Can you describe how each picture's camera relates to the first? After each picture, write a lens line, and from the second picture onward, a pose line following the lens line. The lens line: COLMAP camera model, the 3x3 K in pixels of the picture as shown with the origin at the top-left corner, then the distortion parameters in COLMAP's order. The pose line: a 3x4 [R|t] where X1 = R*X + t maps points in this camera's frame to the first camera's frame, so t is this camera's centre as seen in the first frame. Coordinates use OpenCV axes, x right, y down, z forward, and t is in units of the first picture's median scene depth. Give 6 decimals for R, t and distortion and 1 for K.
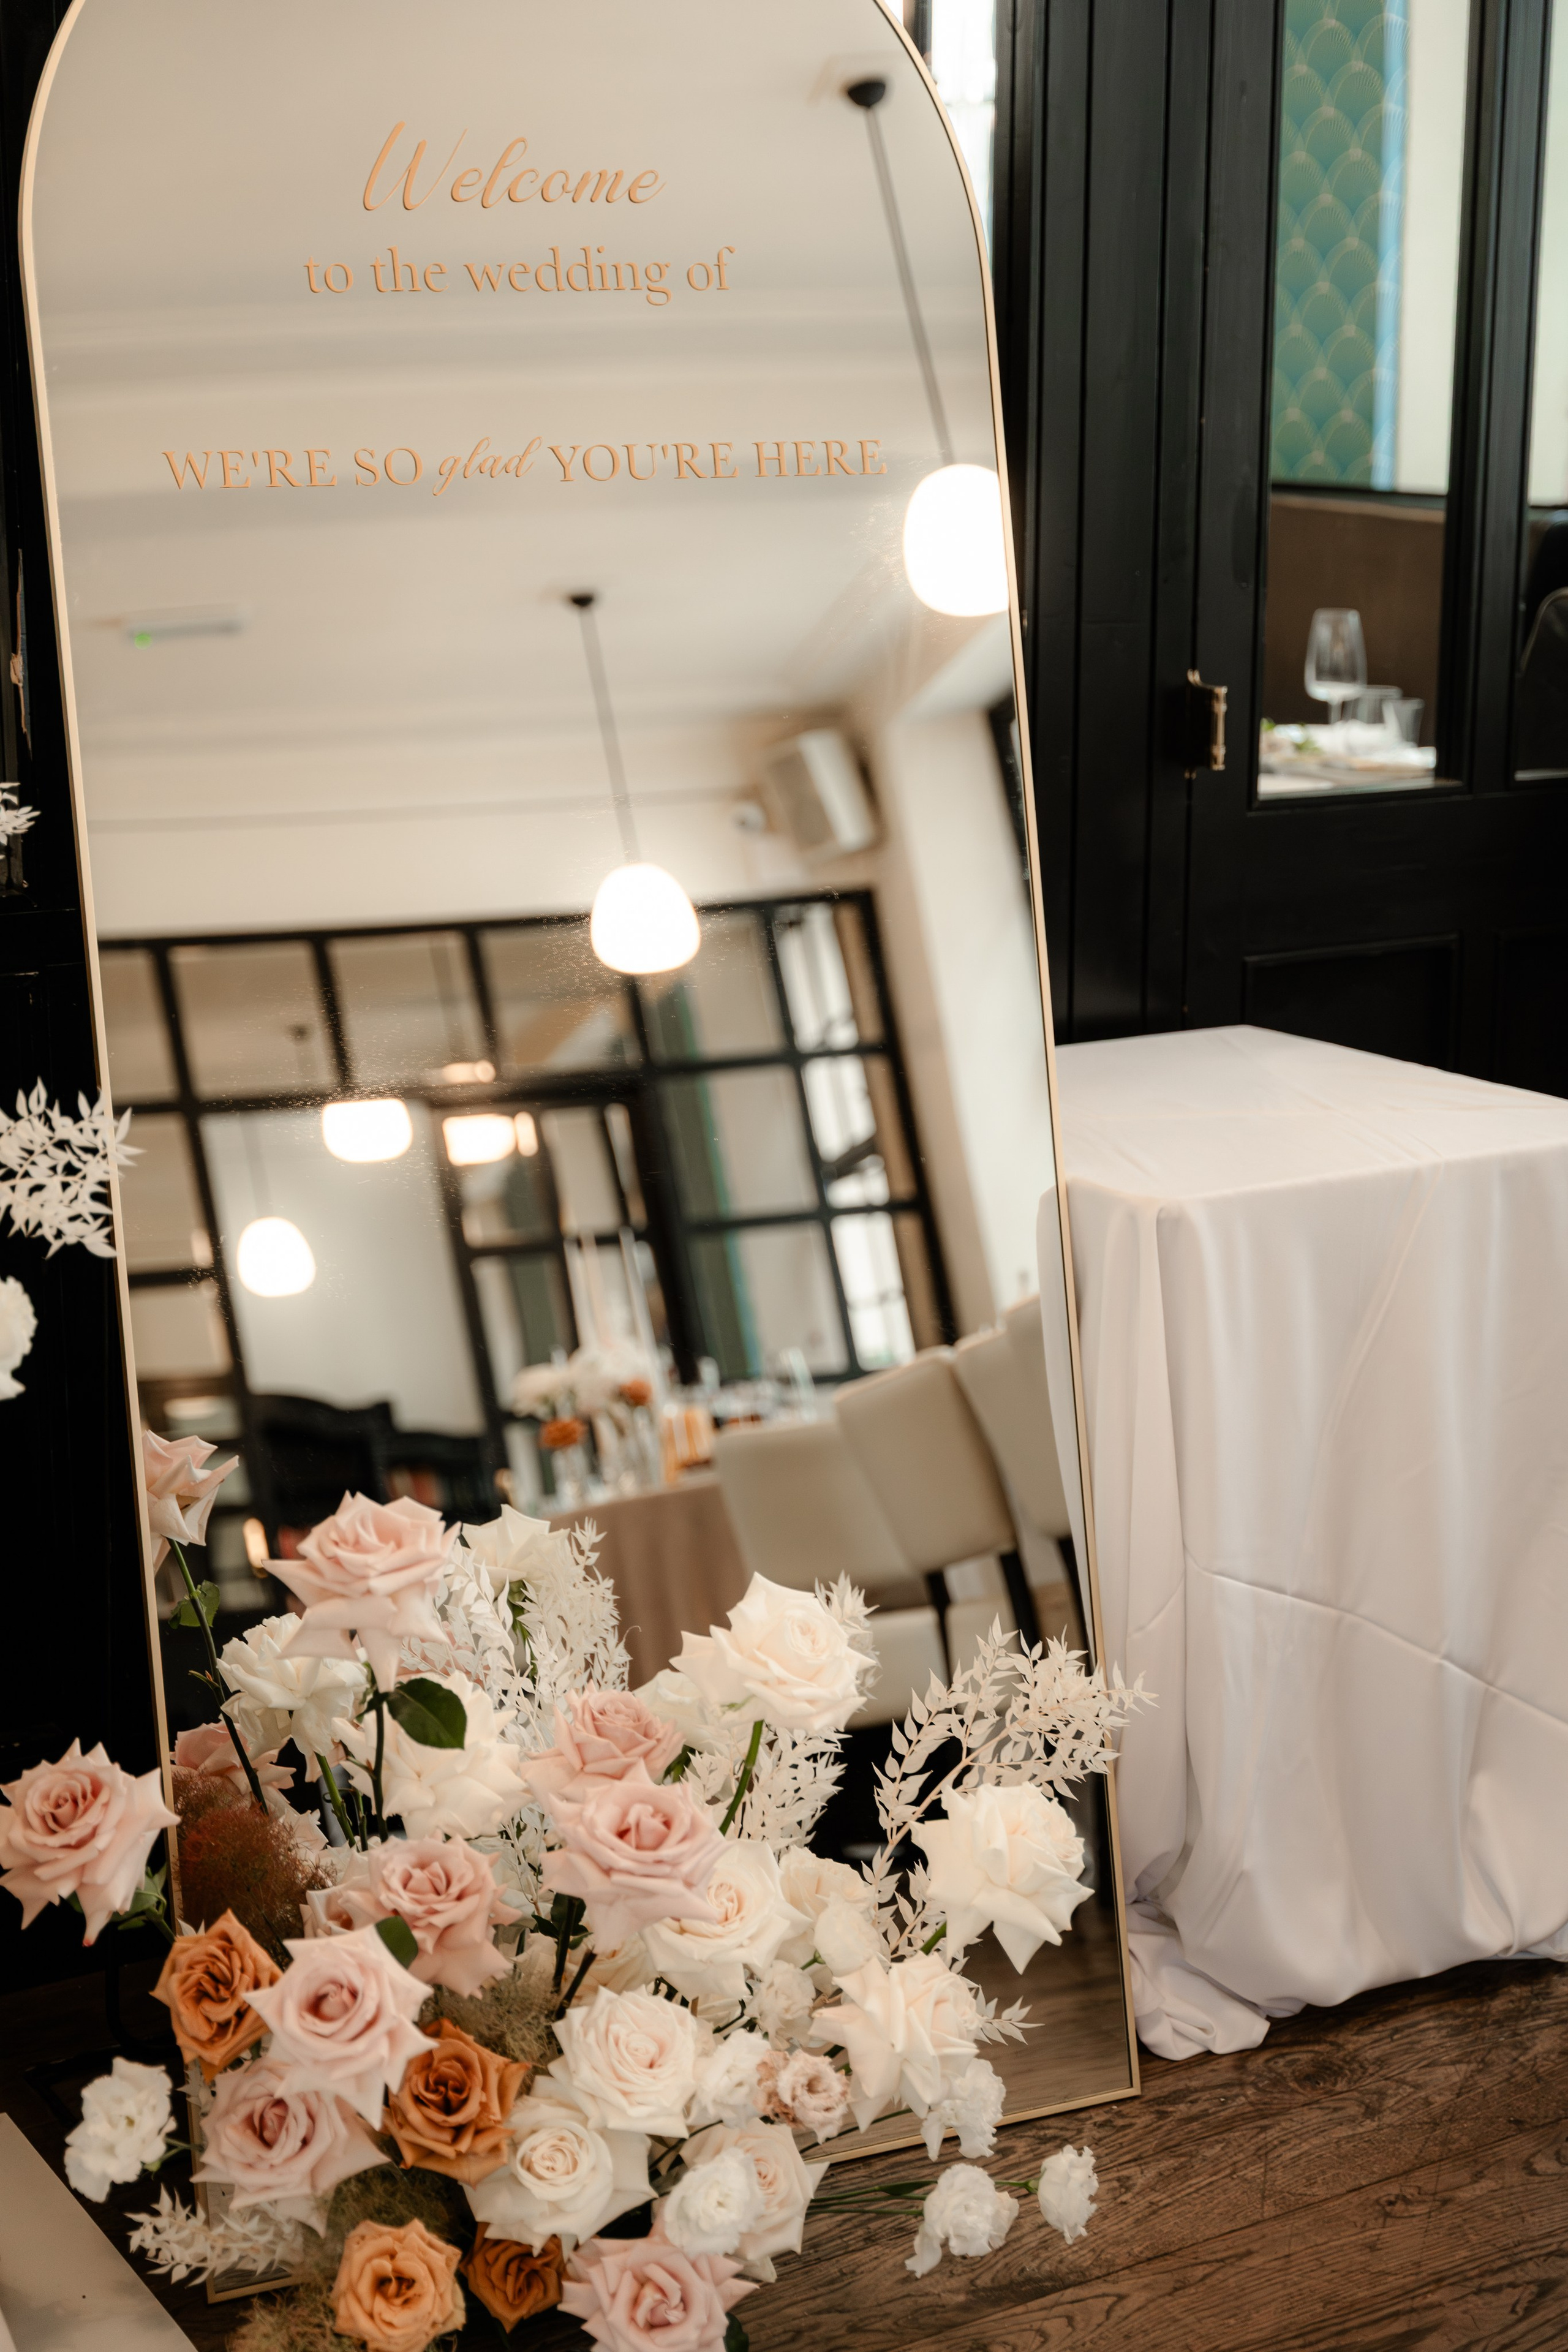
lens RADIAL K [[3583.5, 0, 781.8], [0, 3583.5, 1174.6], [0, 0, 1]] dist [0.004750, 0.000000]
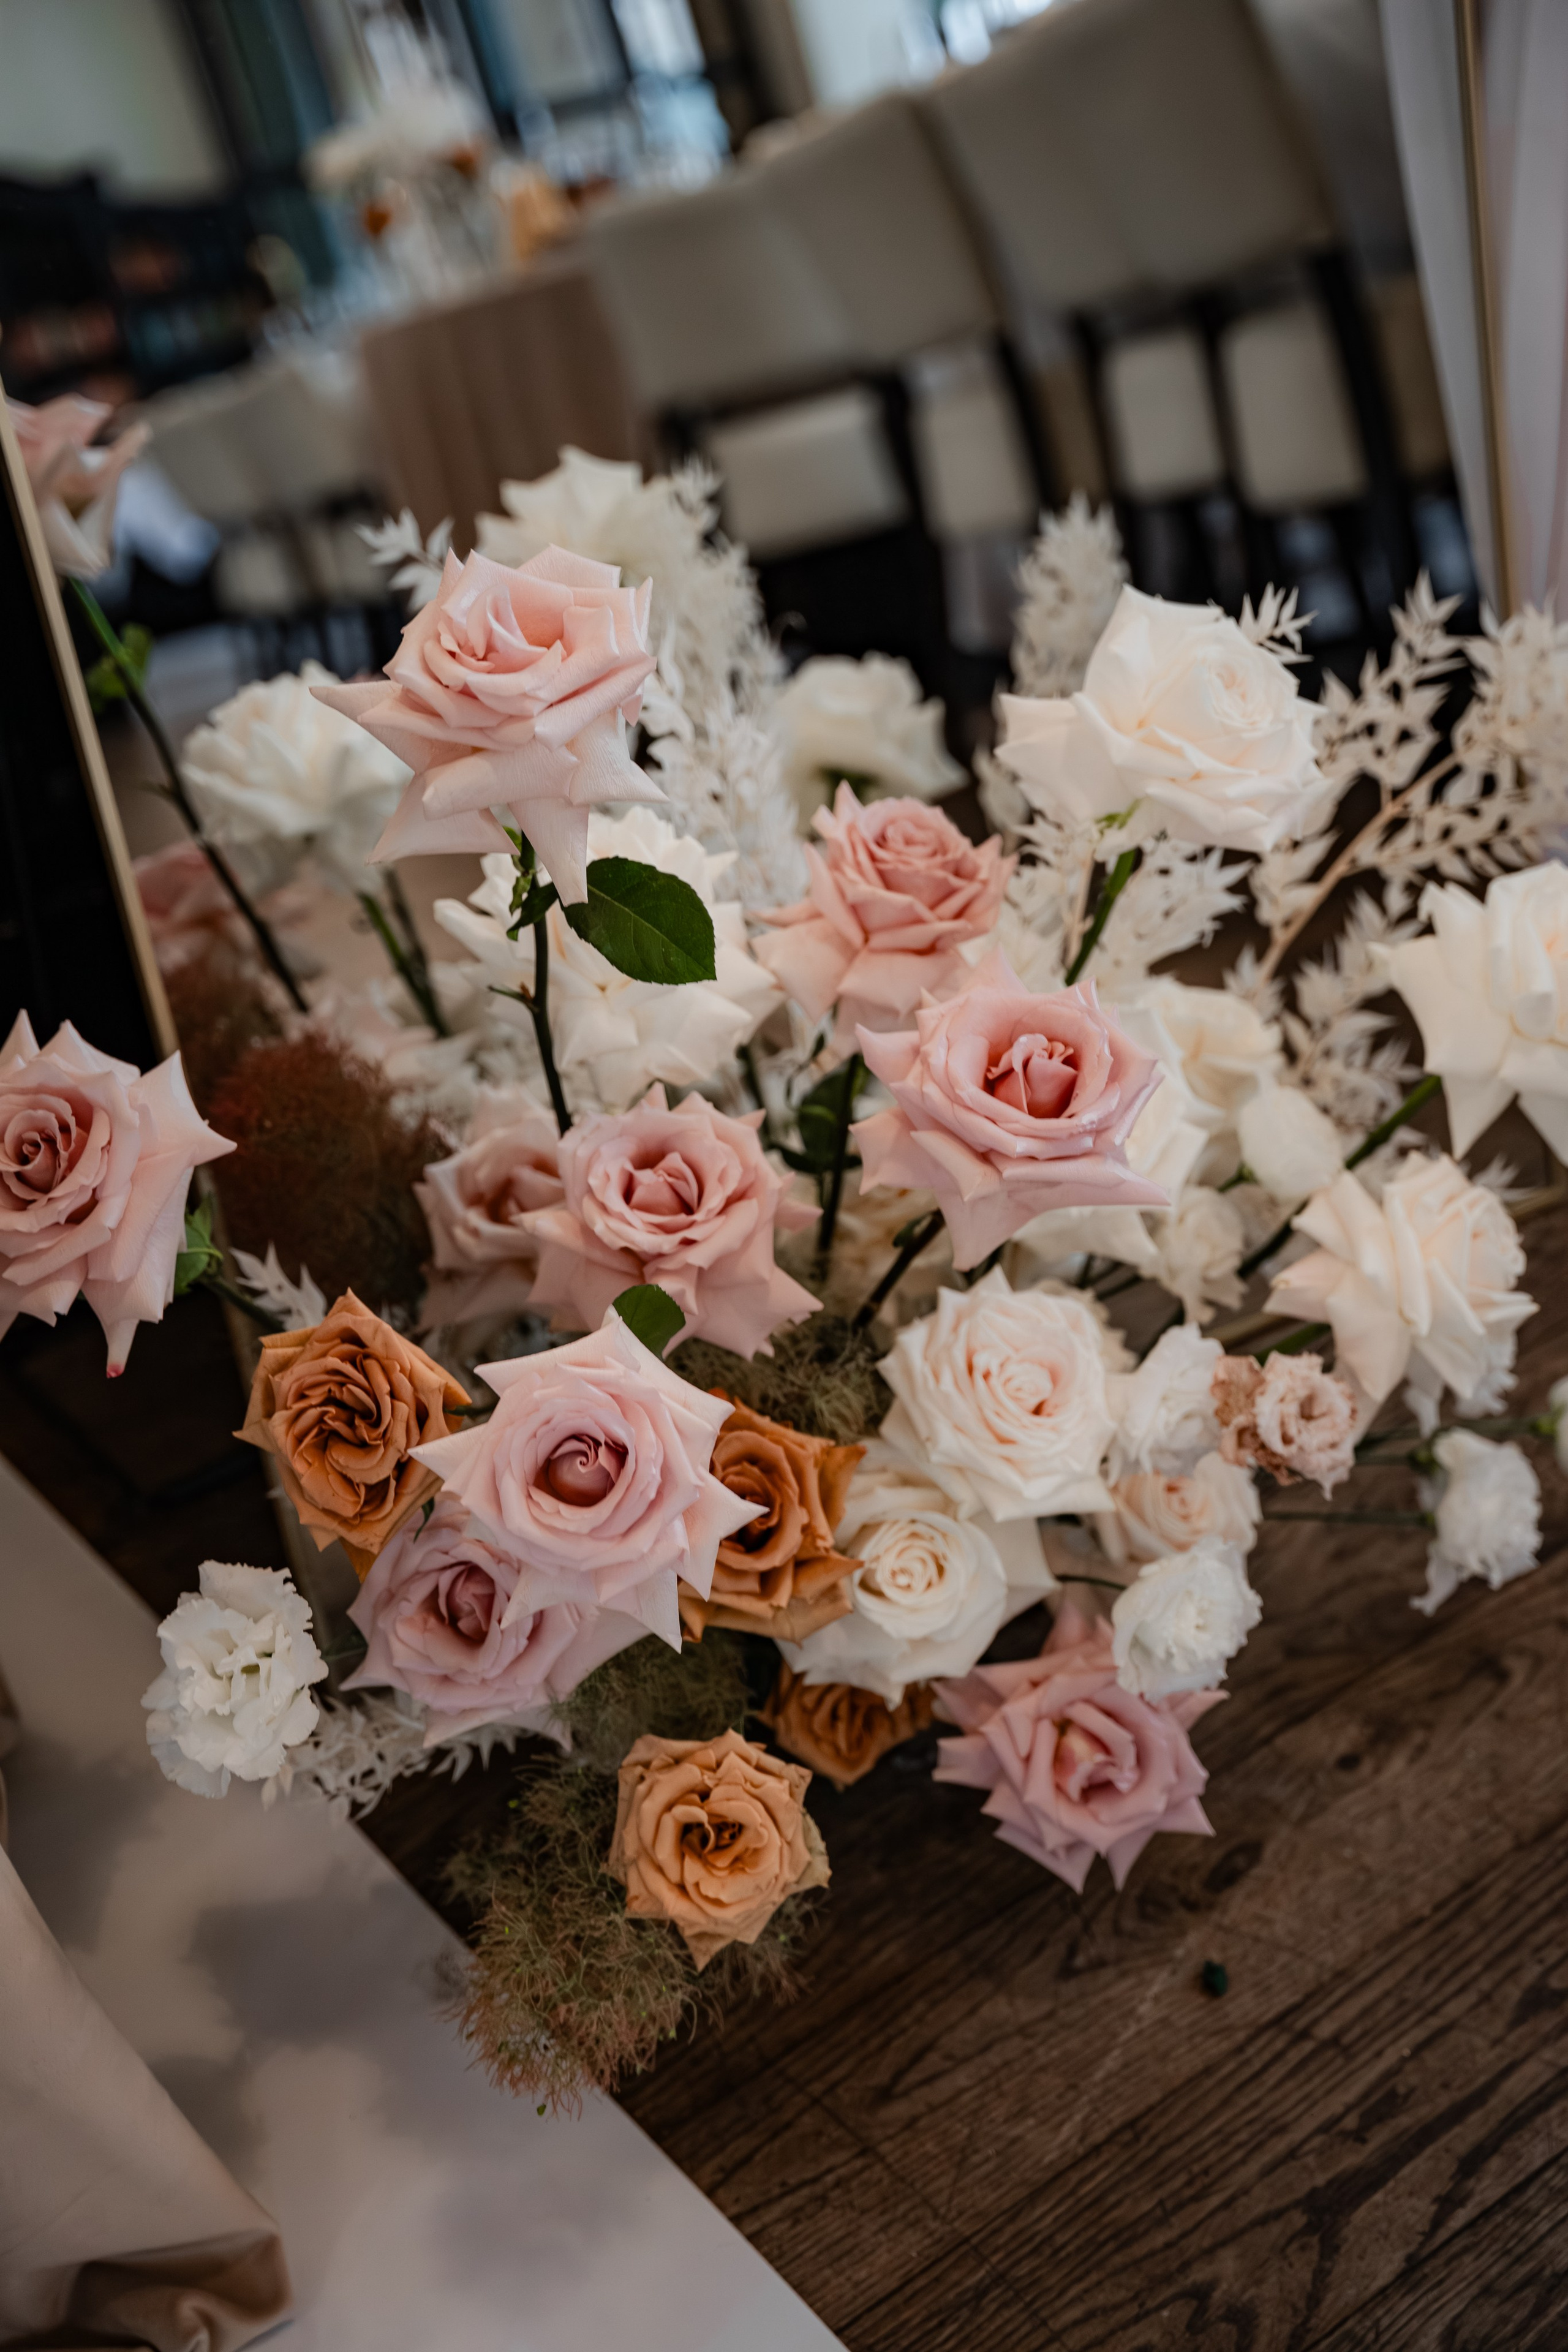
lens RADIAL K [[3381.6, 0, 788.5], [0, 3381.6, 1172.7], [0, 0, 1]] dist [0.033483, 0.000000]
pose [[0.991201, -0.118644, 0.058693, -0.111390], [0.089436, 0.927166, 0.363819, -0.007093], [-0.097583, -0.355368, 0.929619, 0.478773]]
